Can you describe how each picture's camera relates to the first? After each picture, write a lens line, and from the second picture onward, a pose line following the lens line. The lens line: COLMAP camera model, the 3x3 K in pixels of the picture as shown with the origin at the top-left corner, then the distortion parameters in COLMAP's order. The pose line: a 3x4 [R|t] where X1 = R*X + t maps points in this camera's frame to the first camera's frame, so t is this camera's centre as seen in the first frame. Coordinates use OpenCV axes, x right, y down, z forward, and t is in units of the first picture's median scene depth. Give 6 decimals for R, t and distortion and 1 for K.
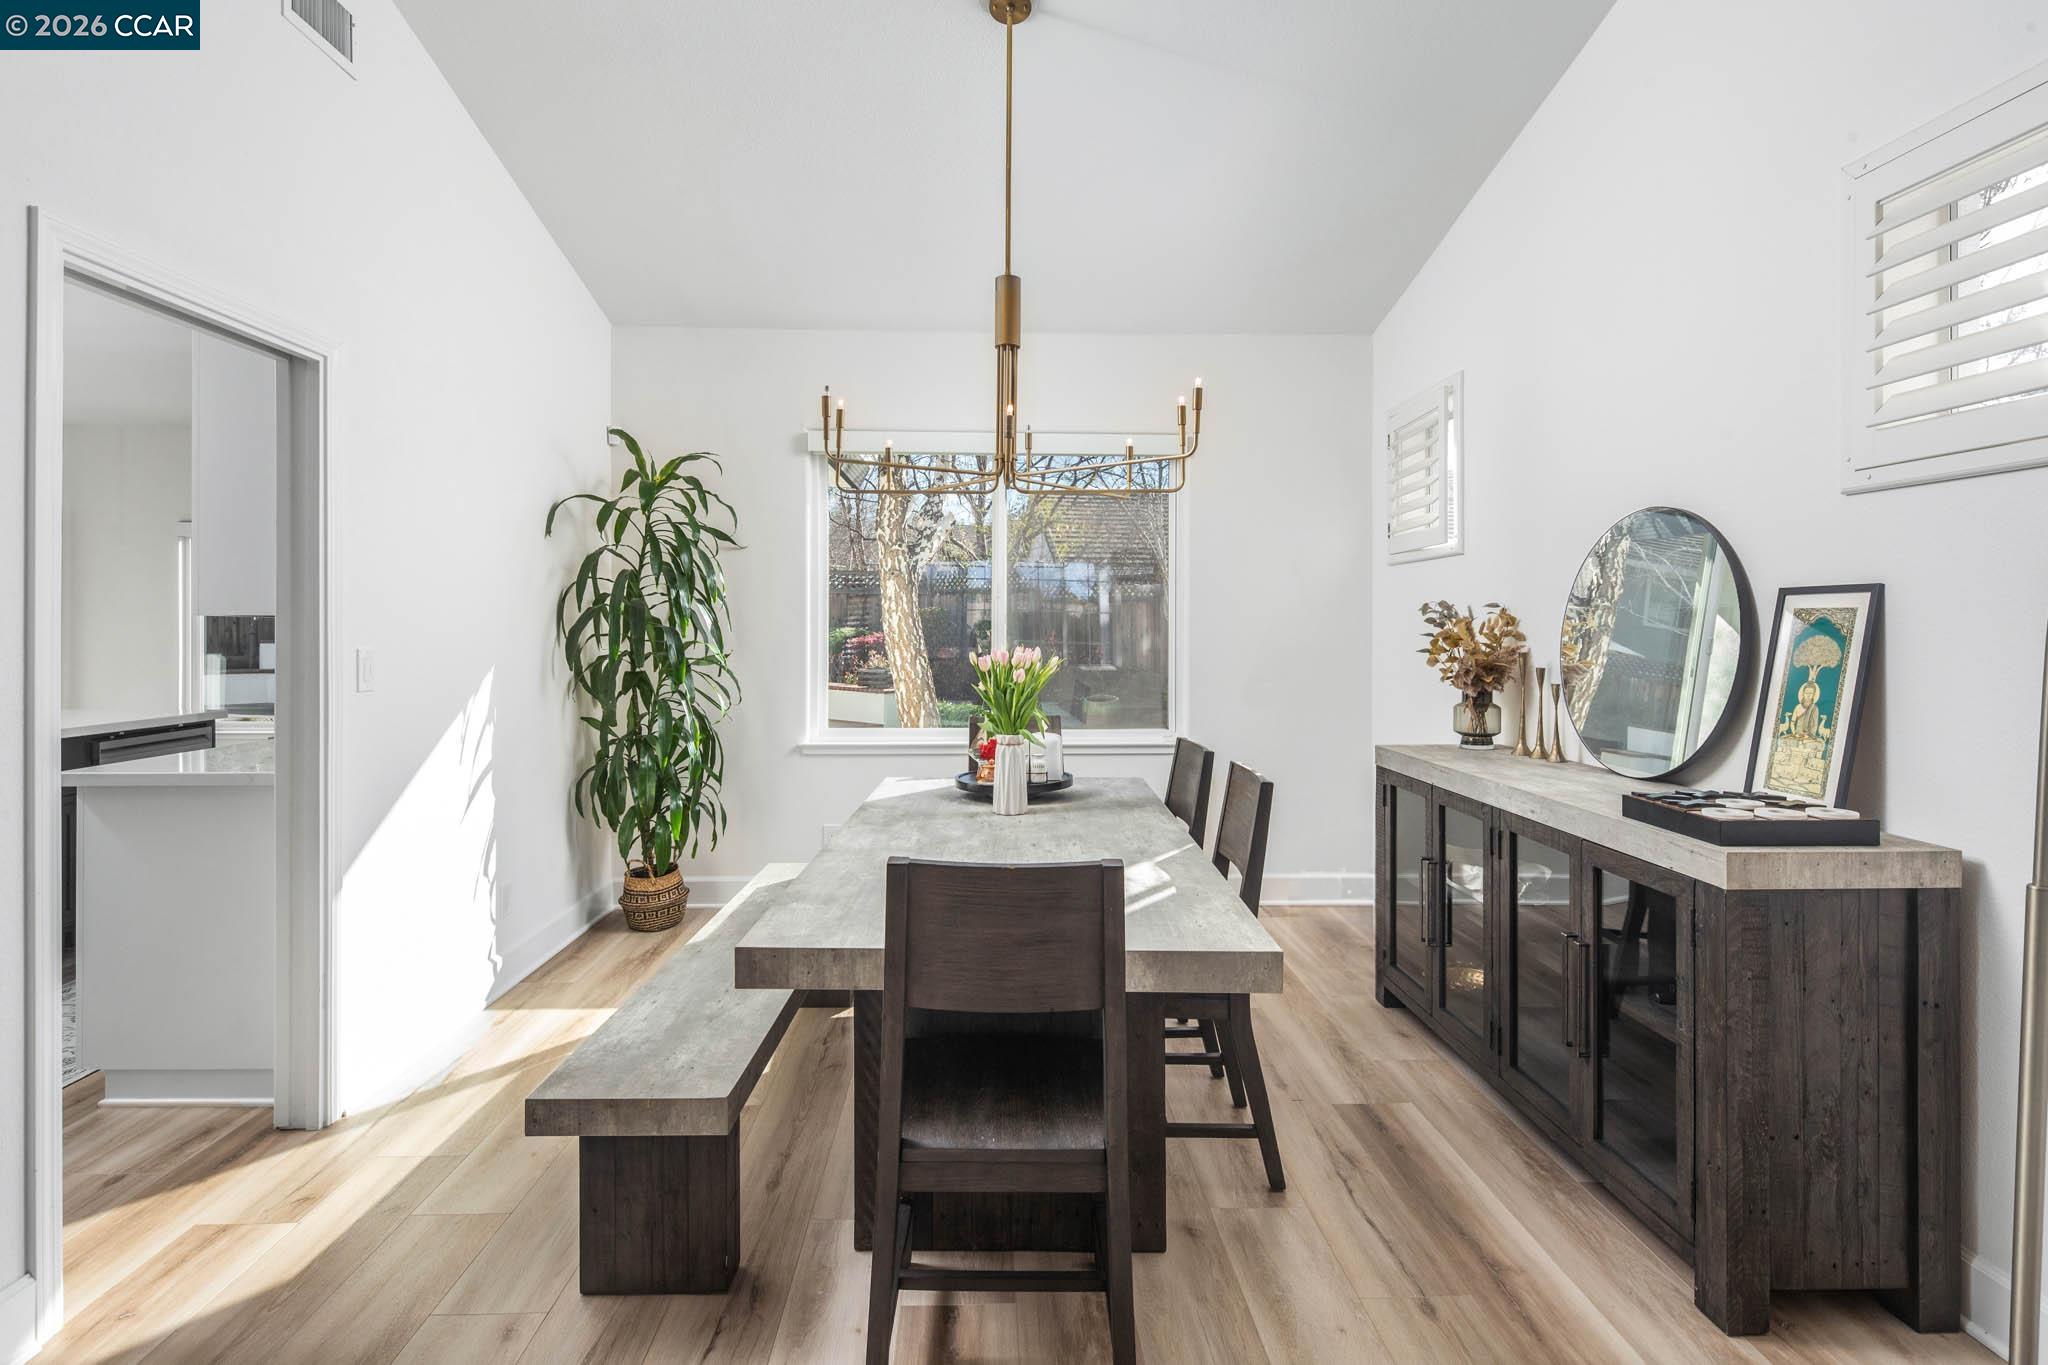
lens RADIAL K [[1001.6, 0, 1016.9], [0, 1001.6, 625.6], [0, 0, 1]] dist [-0.000341, -0.000420]
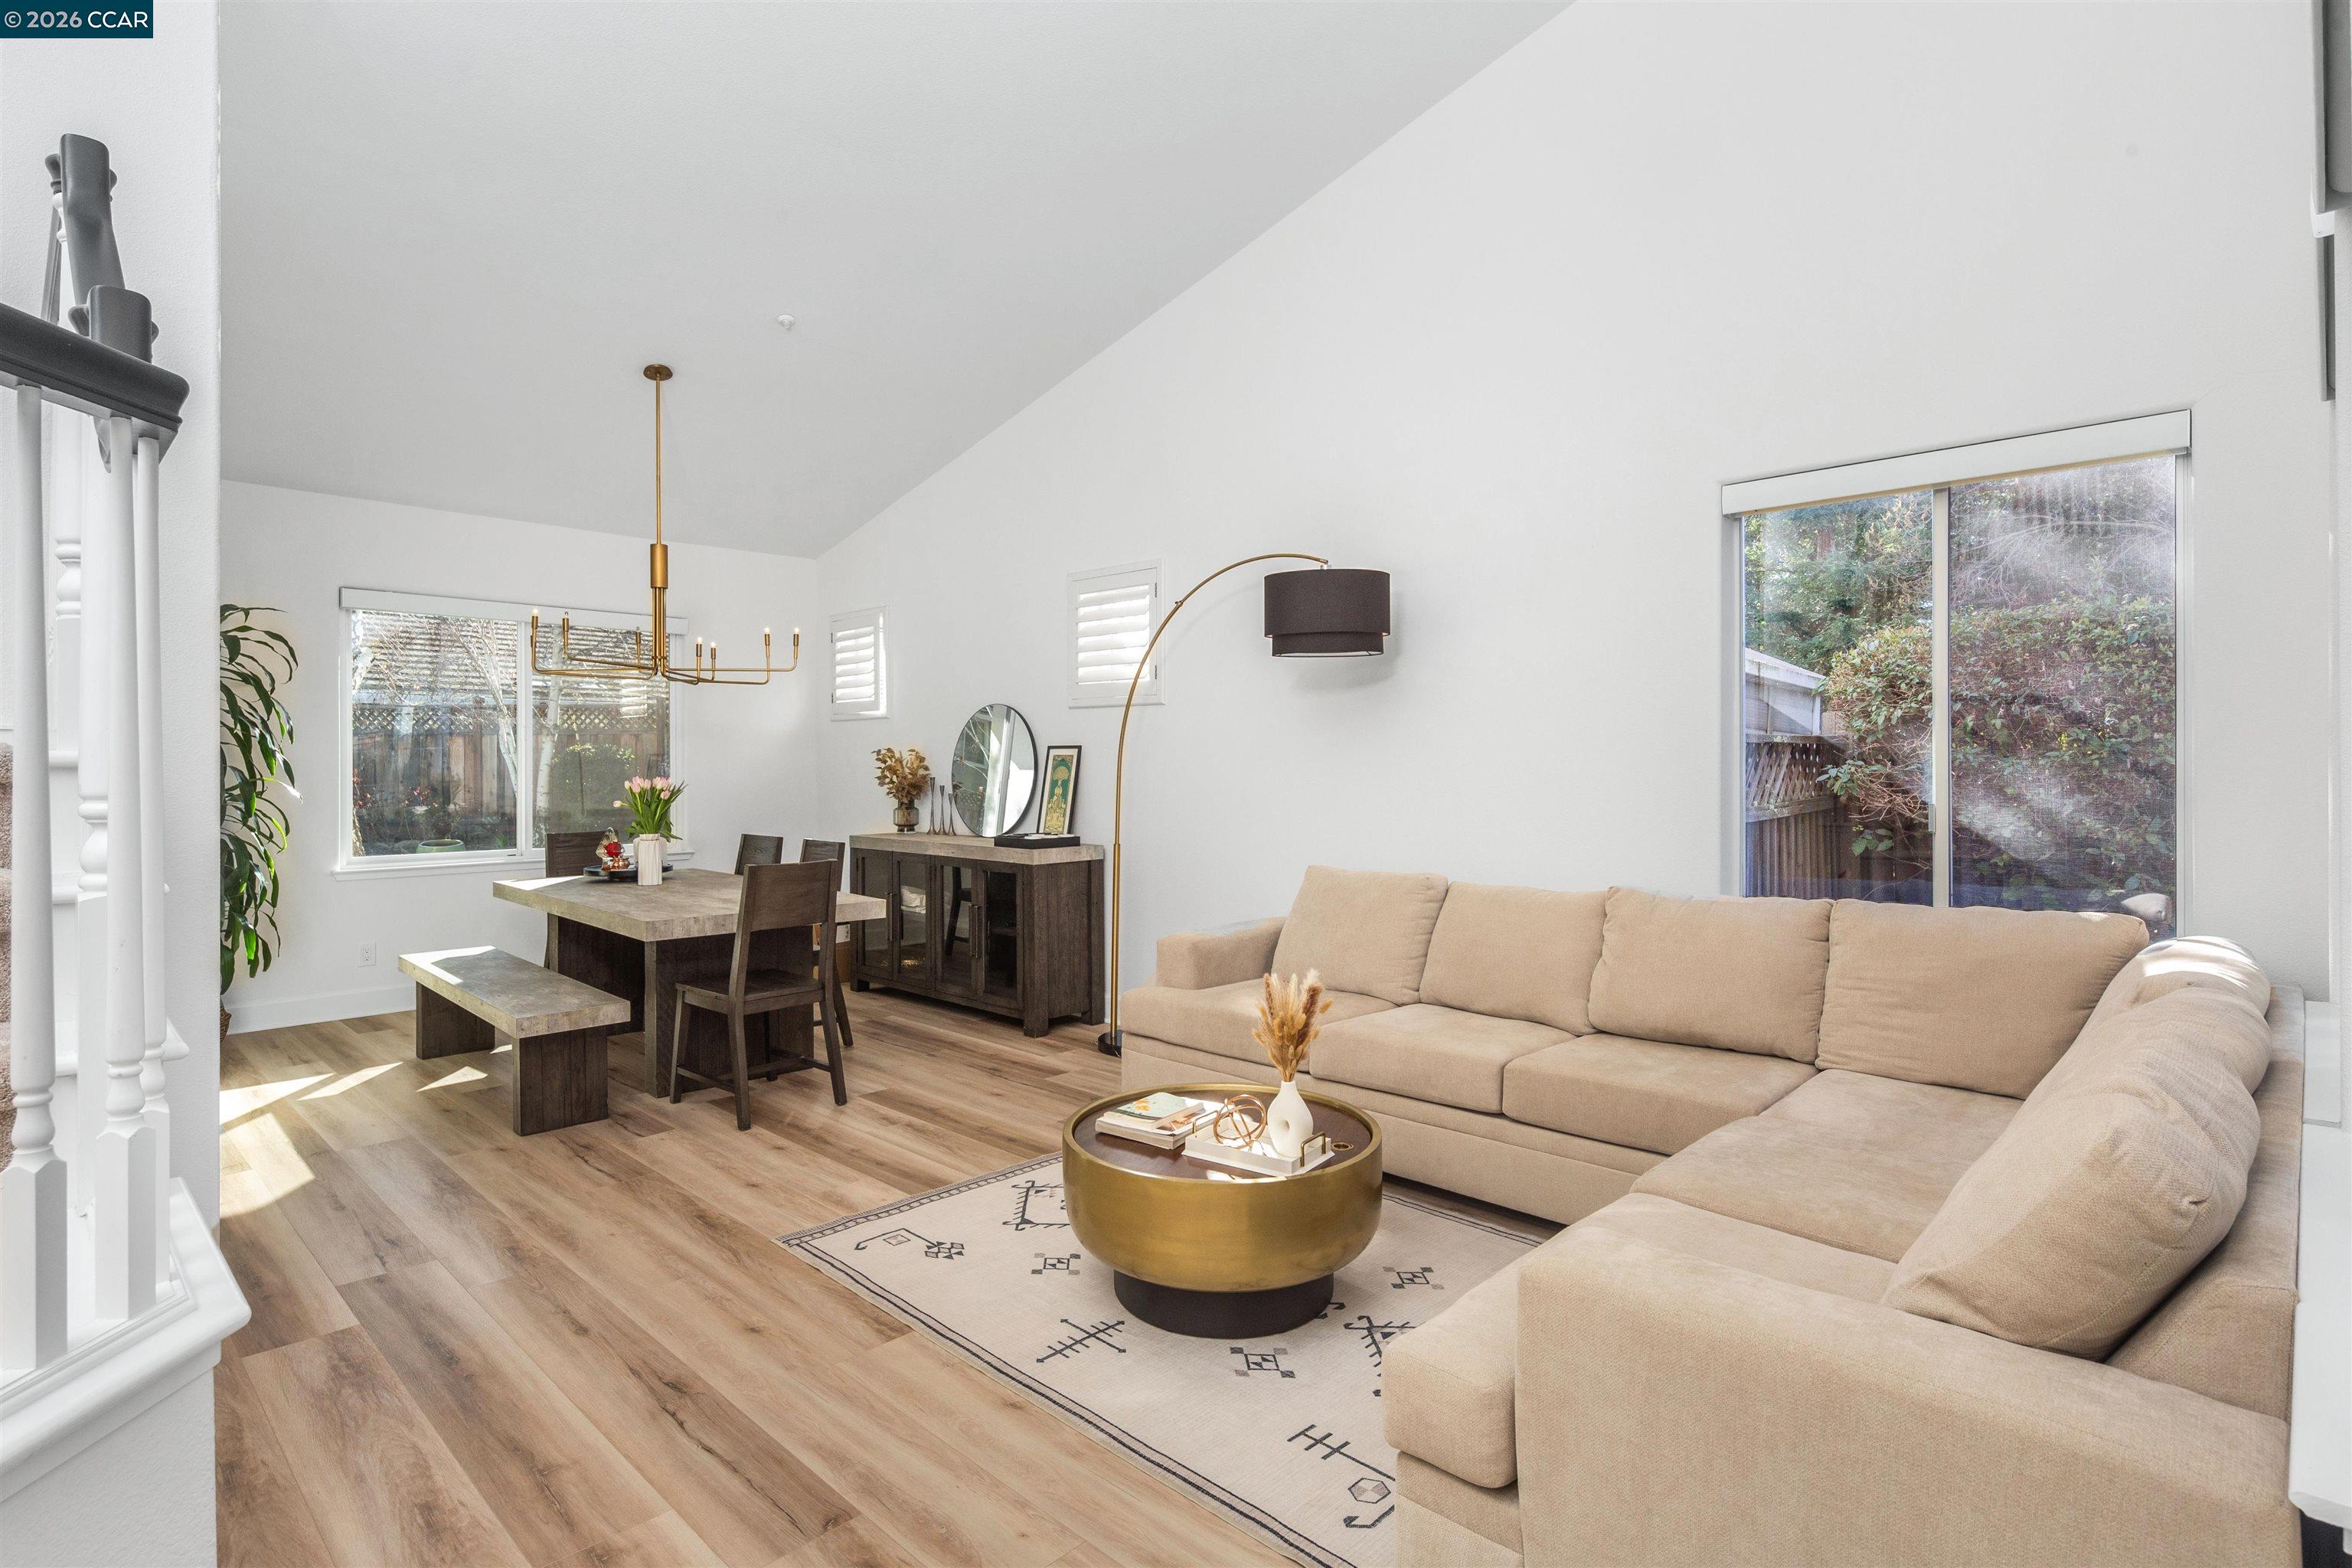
lens RADIAL K [[1159.9, 0, 1176.0], [0, 1159.9, 784.0], [0, 0, 1]] dist [-0.000147, -0.000115]
pose [[0.712636, -0.013676, 0.701401, -0.691036], [0.000680, 0.999823, 0.018804, -0.000152], [-0.701534, -0.012923, 0.712519, -0.850689]]
